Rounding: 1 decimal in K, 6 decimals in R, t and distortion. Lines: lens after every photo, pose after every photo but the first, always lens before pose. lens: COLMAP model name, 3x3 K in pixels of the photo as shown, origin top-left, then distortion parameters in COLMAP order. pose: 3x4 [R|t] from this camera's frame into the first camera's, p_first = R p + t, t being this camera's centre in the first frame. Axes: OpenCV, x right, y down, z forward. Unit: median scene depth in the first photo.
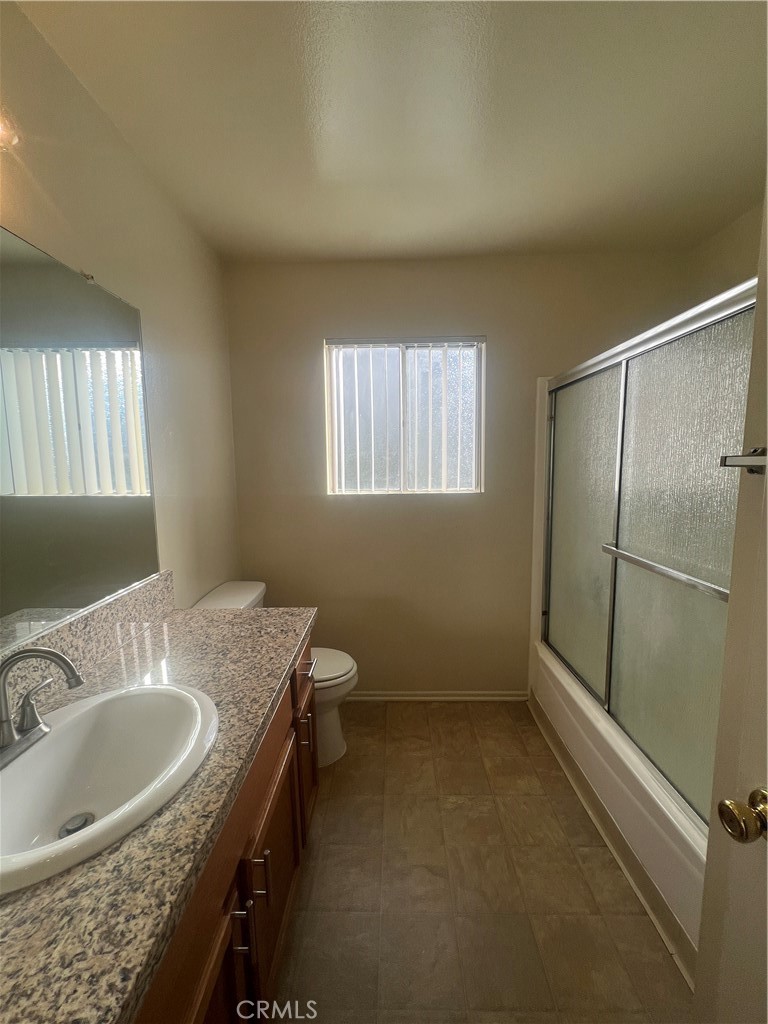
lens RADIAL K [[413.0, 0, 385.5], [0, 413.0, 509.7], [0, 0, 1]] dist [0.002555, 0.000148]
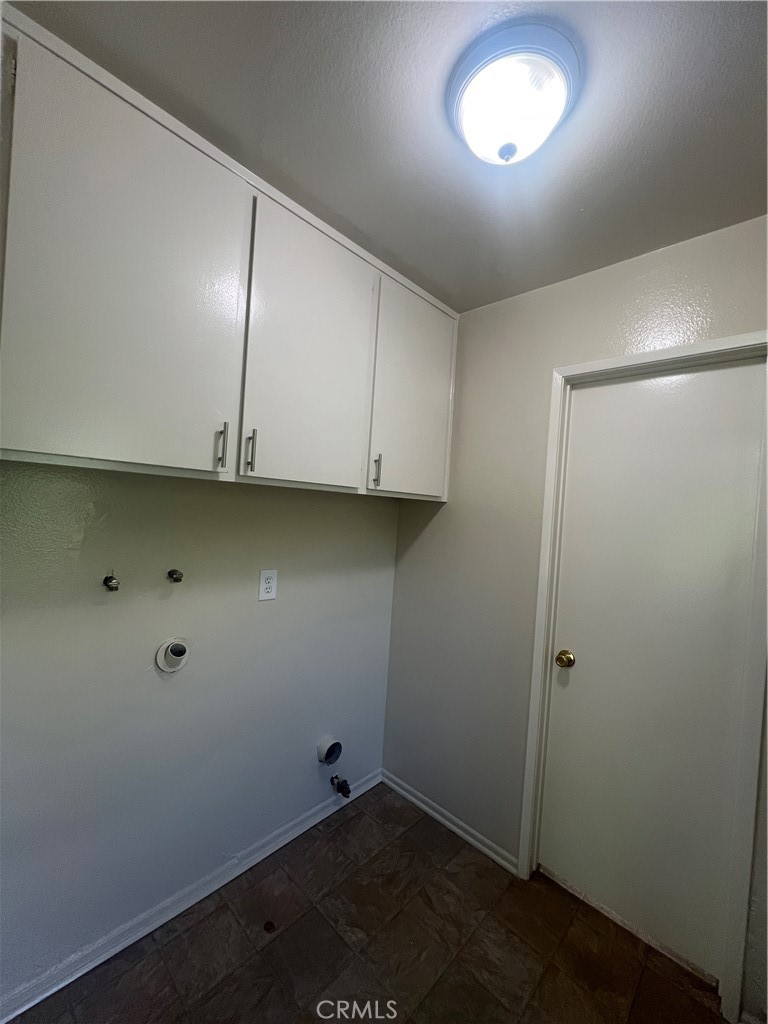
lens RADIAL K [[413.0, 0, 389.7], [0, 413.0, 510.9], [0, 0, 1]] dist [0.002555, 0.000148]
pose [[-0.746155, -0.047131, 0.664102, -0.419322], [0.019037, 0.995573, 0.092045, -0.229356], [-0.665501, 0.081323, -0.741954, 1.536314]]
